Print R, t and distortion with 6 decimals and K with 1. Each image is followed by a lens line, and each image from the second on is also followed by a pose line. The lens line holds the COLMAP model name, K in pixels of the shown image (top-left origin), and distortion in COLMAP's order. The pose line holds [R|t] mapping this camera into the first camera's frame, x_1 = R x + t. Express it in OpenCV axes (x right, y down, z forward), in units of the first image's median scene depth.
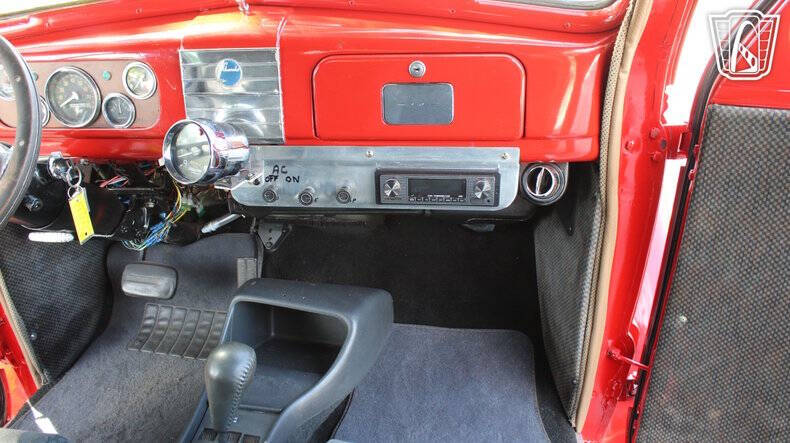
lens RADIAL K [[652.9, 0, 395.0], [0, 652.9, 221.5], [0, 0, 1]] dist [-0.153469, 0.135058]
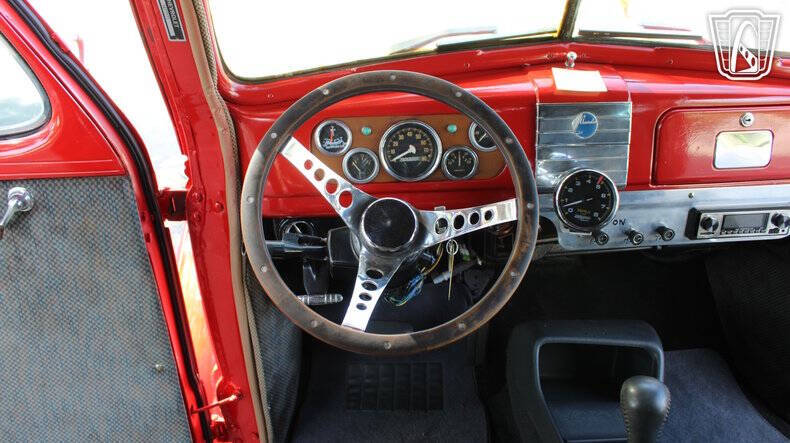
lens RADIAL K [[652.9, 0, 395.0], [0, 652.9, 221.5], [0, 0, 1]] dist [-0.153469, 0.135058]
pose [[0.982504, -0.058608, 0.176778, -0.718707], [0.070789, 0.995474, -0.063399, -0.024818], [-0.172262, 0.074804, 0.982207, 0.014660]]
